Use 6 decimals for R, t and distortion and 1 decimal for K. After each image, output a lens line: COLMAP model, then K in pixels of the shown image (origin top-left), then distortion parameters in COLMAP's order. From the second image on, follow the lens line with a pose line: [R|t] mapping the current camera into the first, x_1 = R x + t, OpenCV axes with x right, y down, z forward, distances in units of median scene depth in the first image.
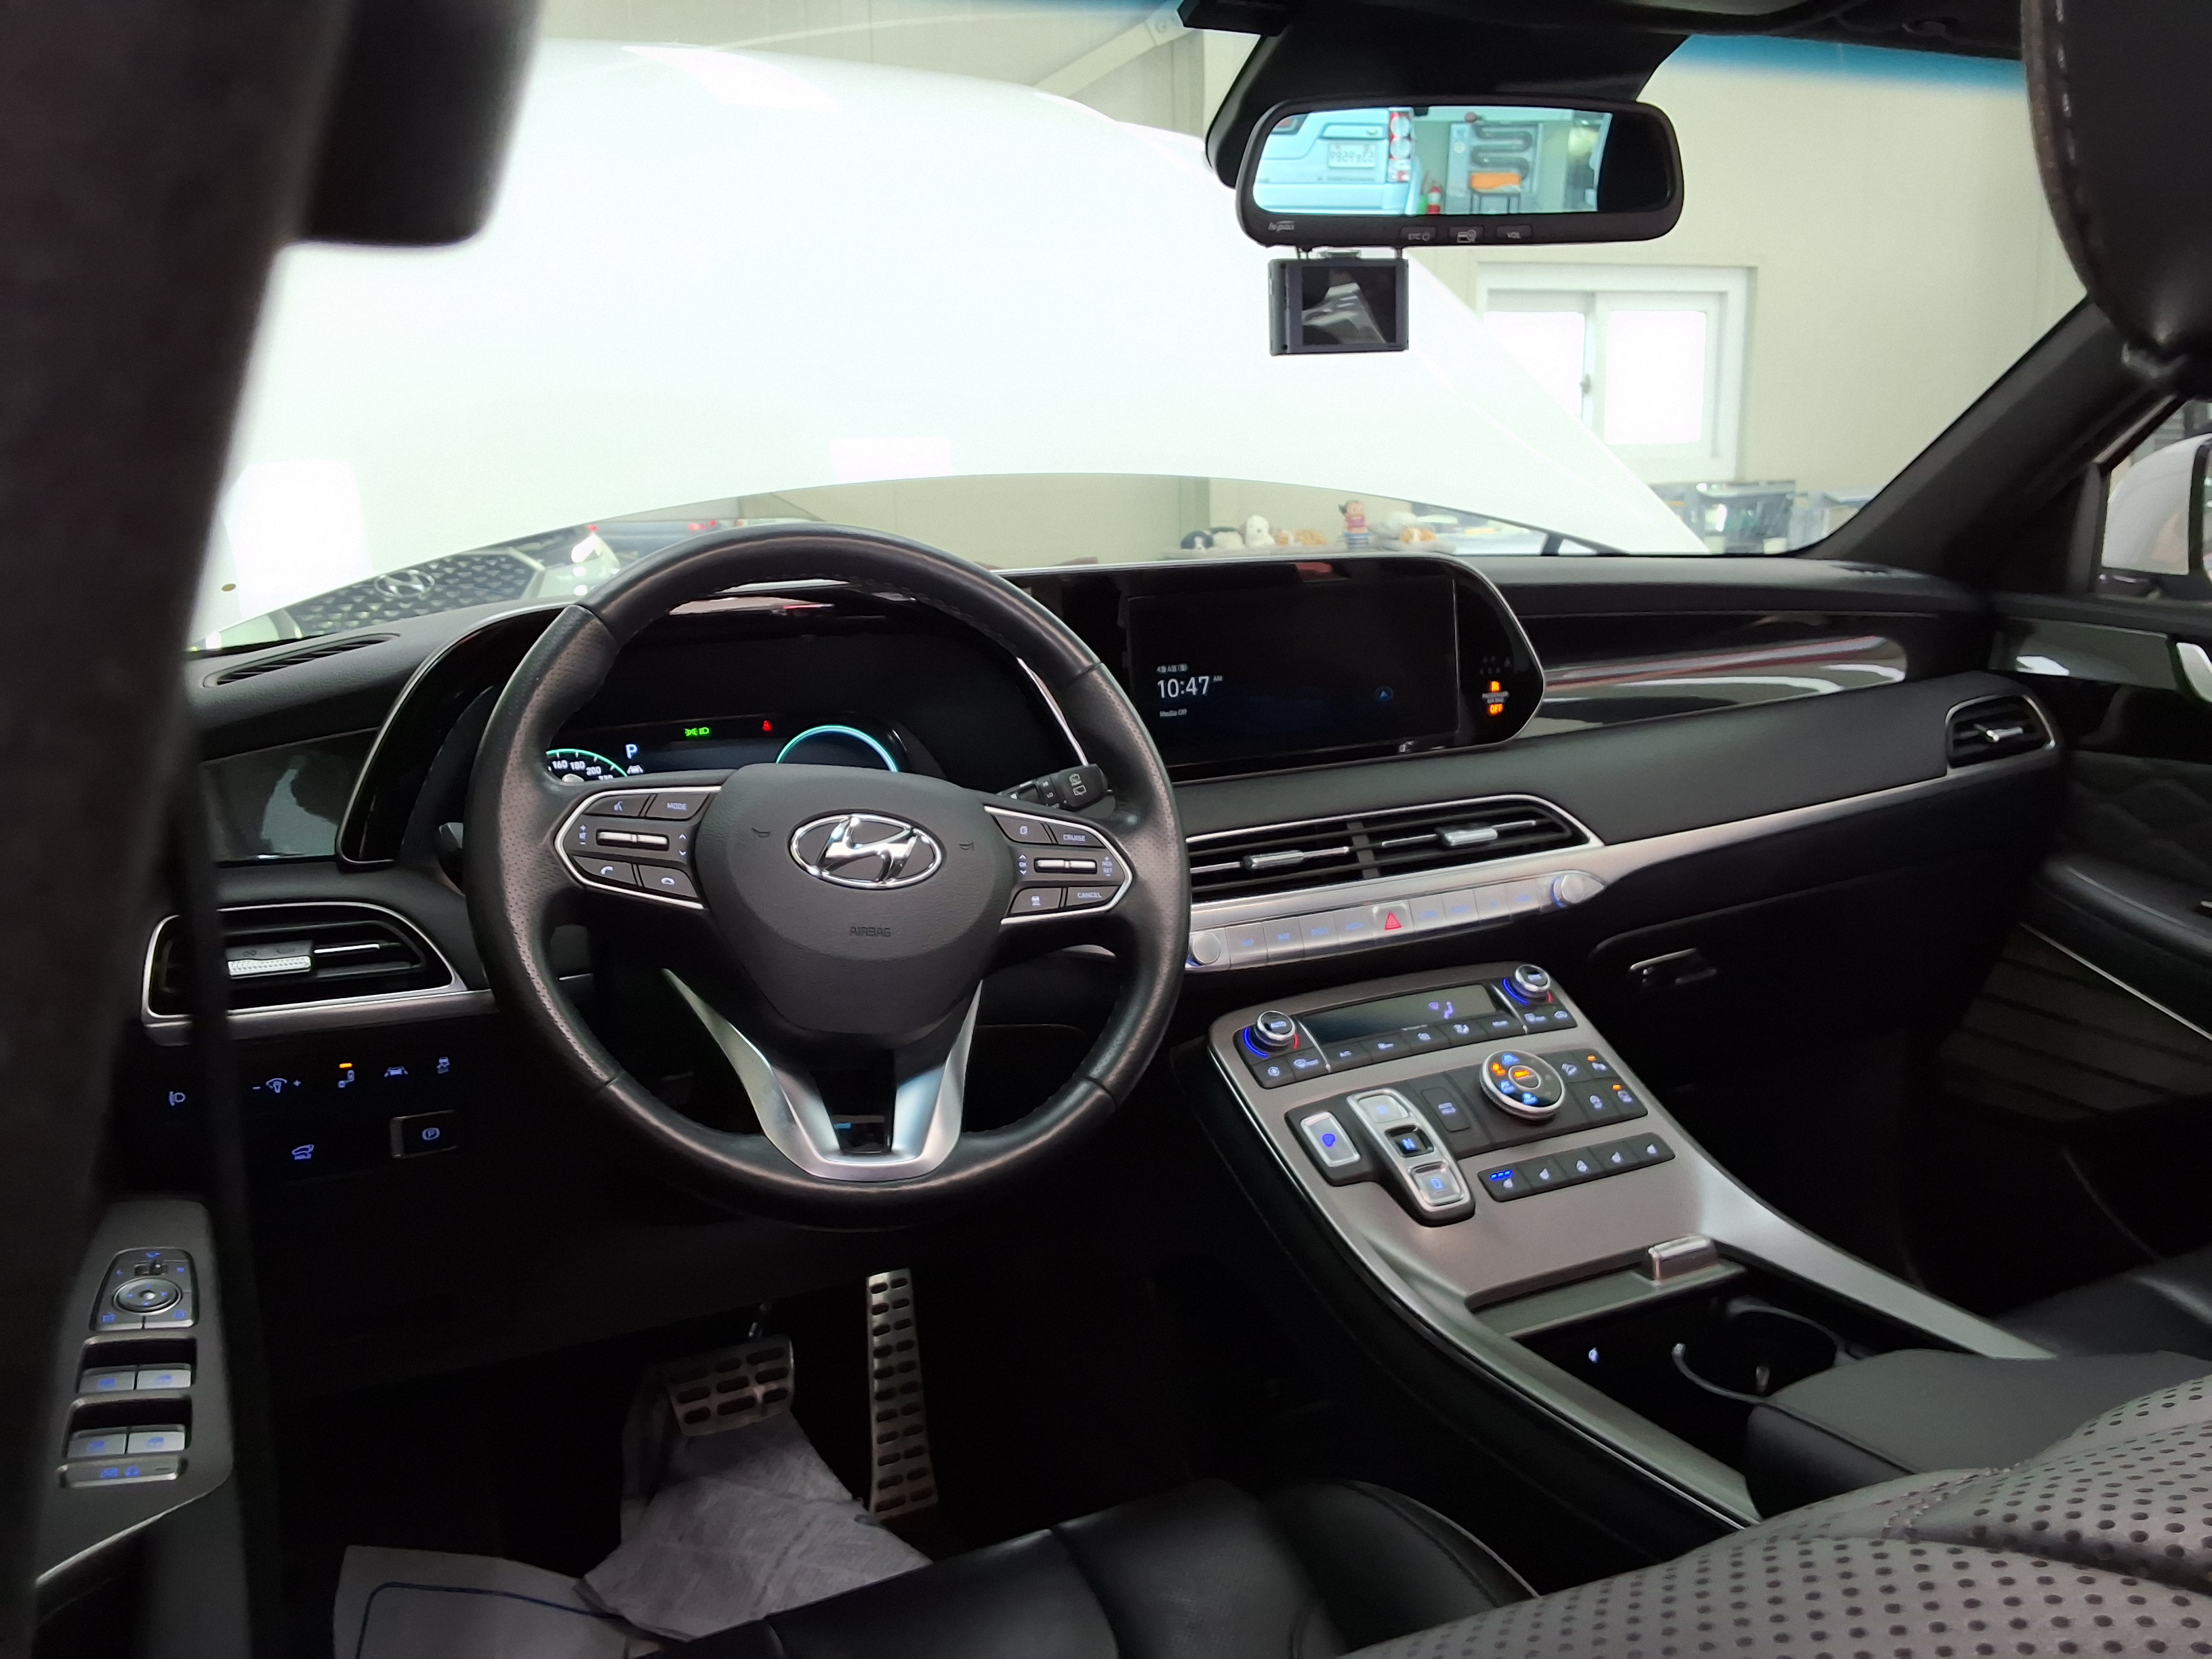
lens RADIAL K [[1788.1, 0, 1080.3], [0, 1788.1, 819.6], [0, 0, 1]] dist [0.132608, -0.213023]
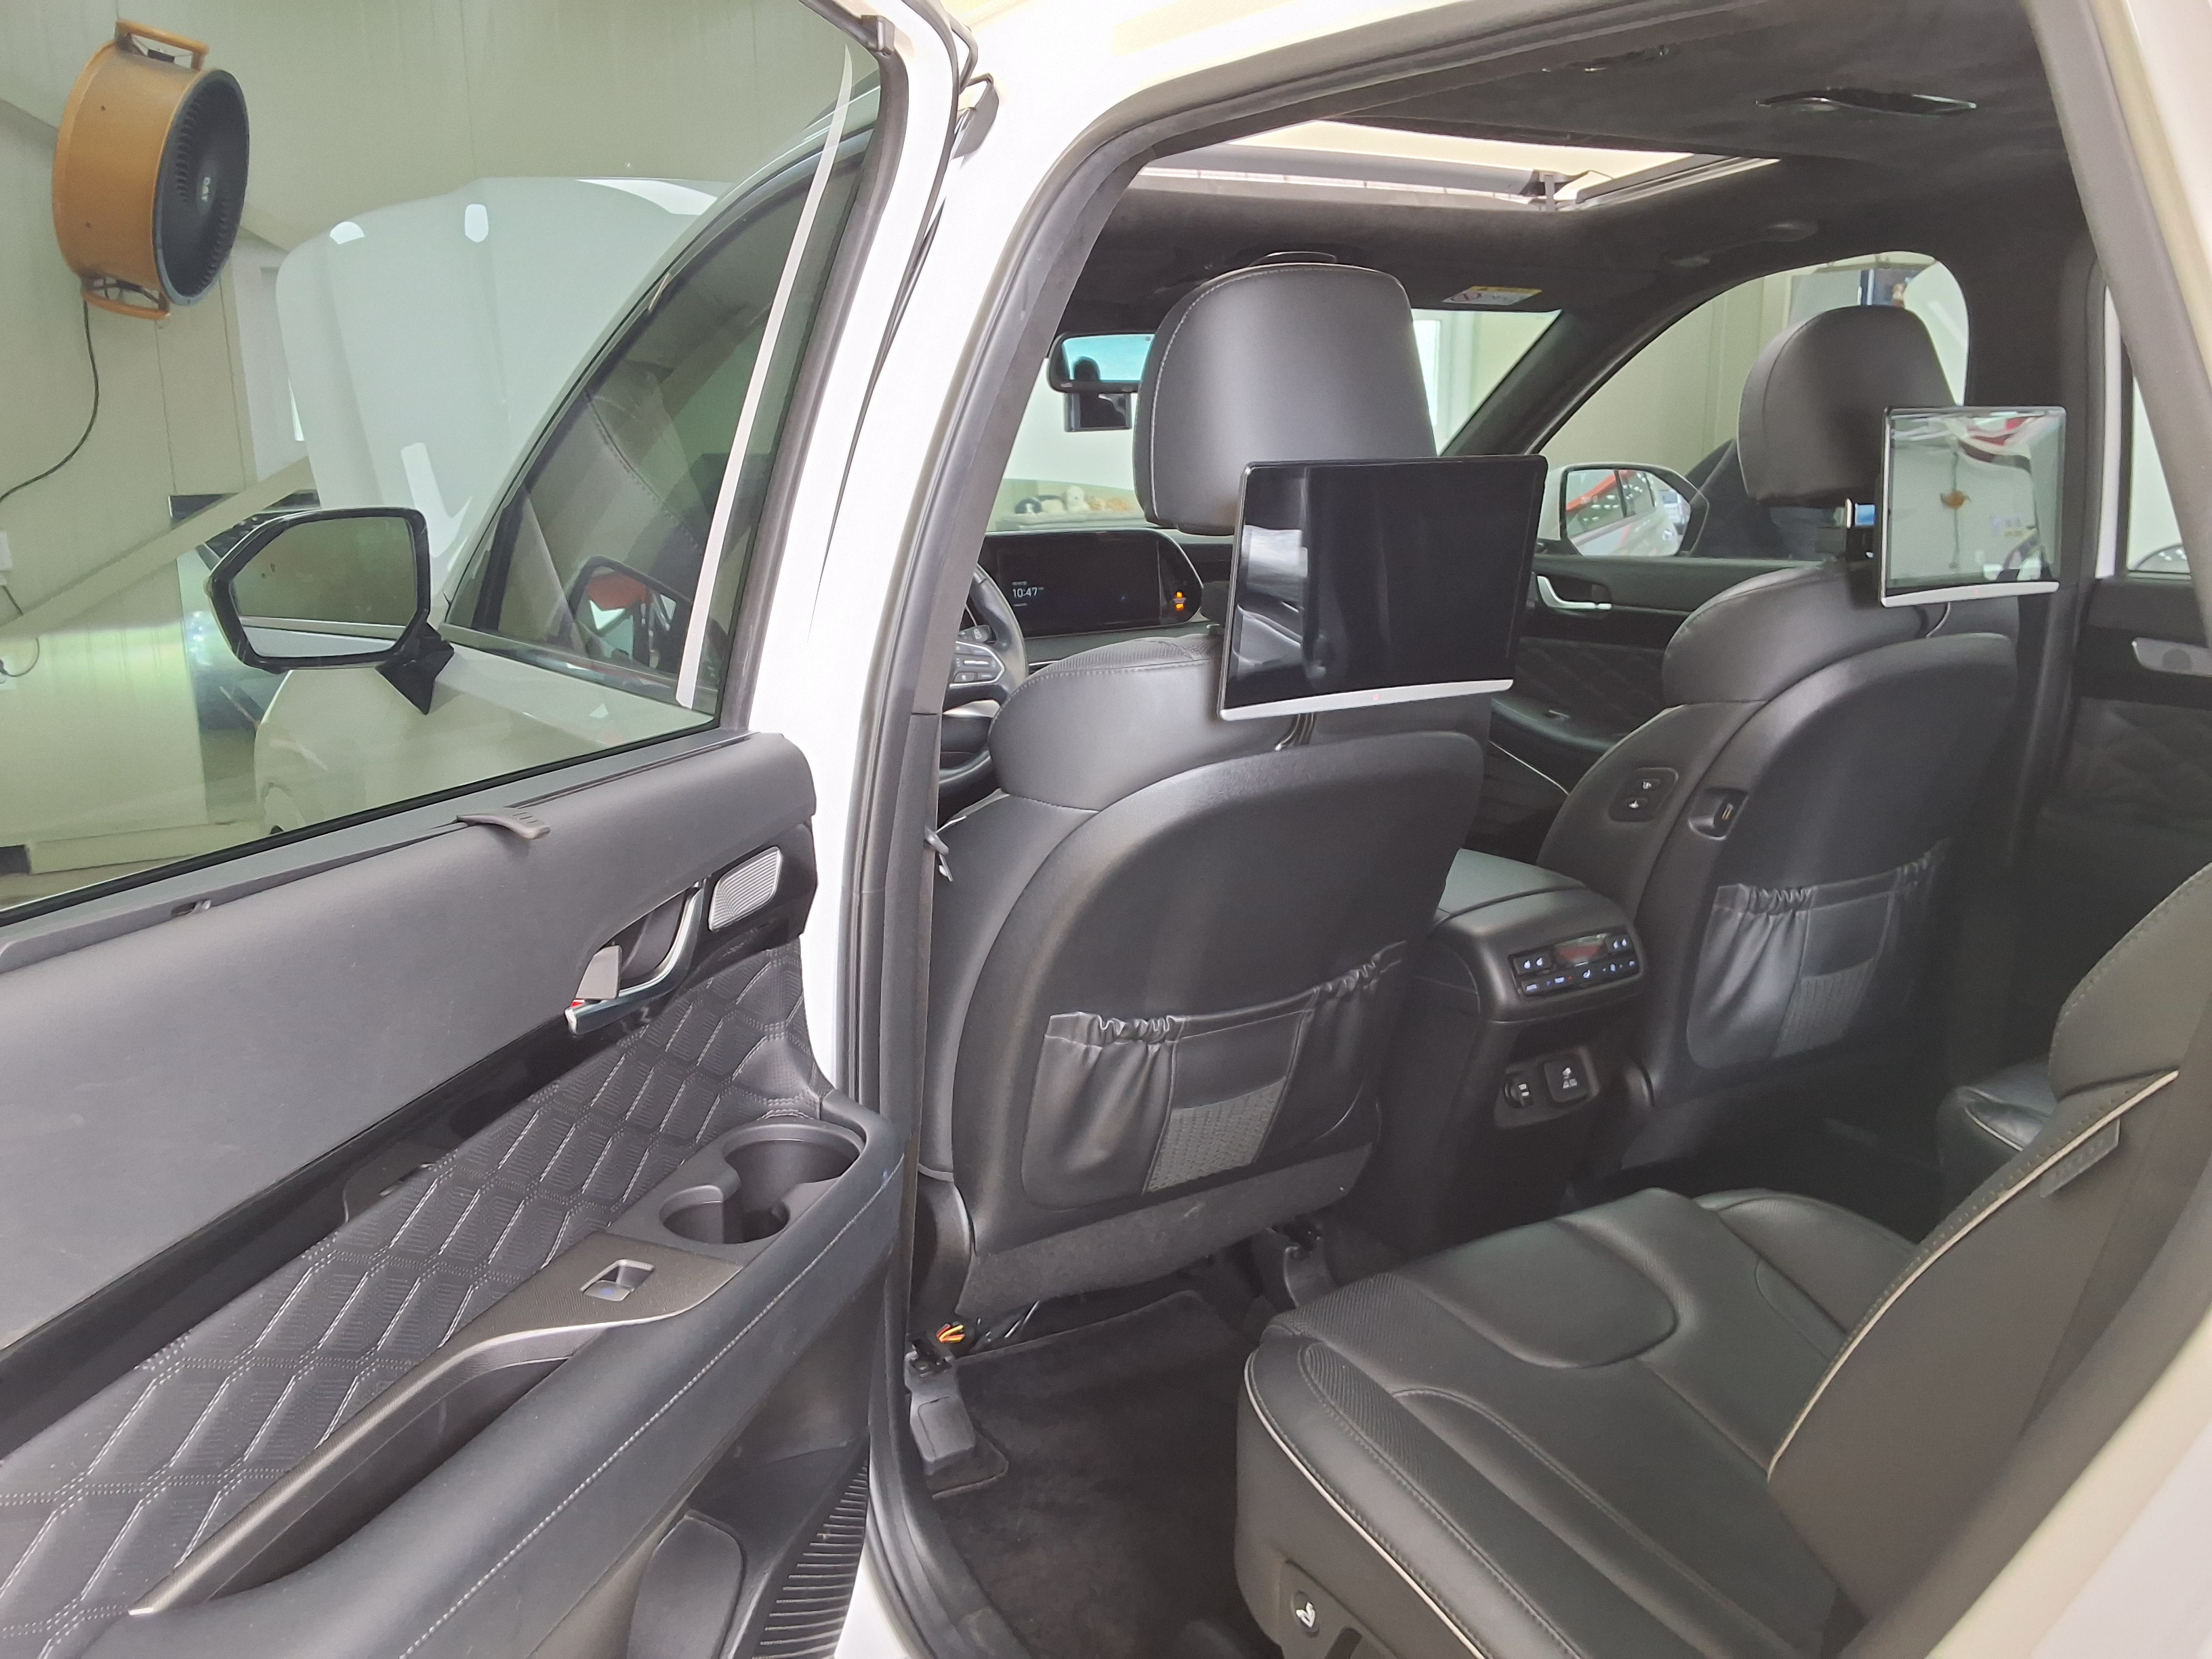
lens RADIAL K [[1803.0, 0, 1035.6], [0, 1803.0, 781.9], [0, 0, 1]] dist [0.100019, -0.220510]
pose [[0.997559, -0.005967, 0.069575, -0.079145], [0.005789, 0.999979, 0.002753, 0.143363], [-0.069590, -0.002343, 0.997573, -1.120457]]
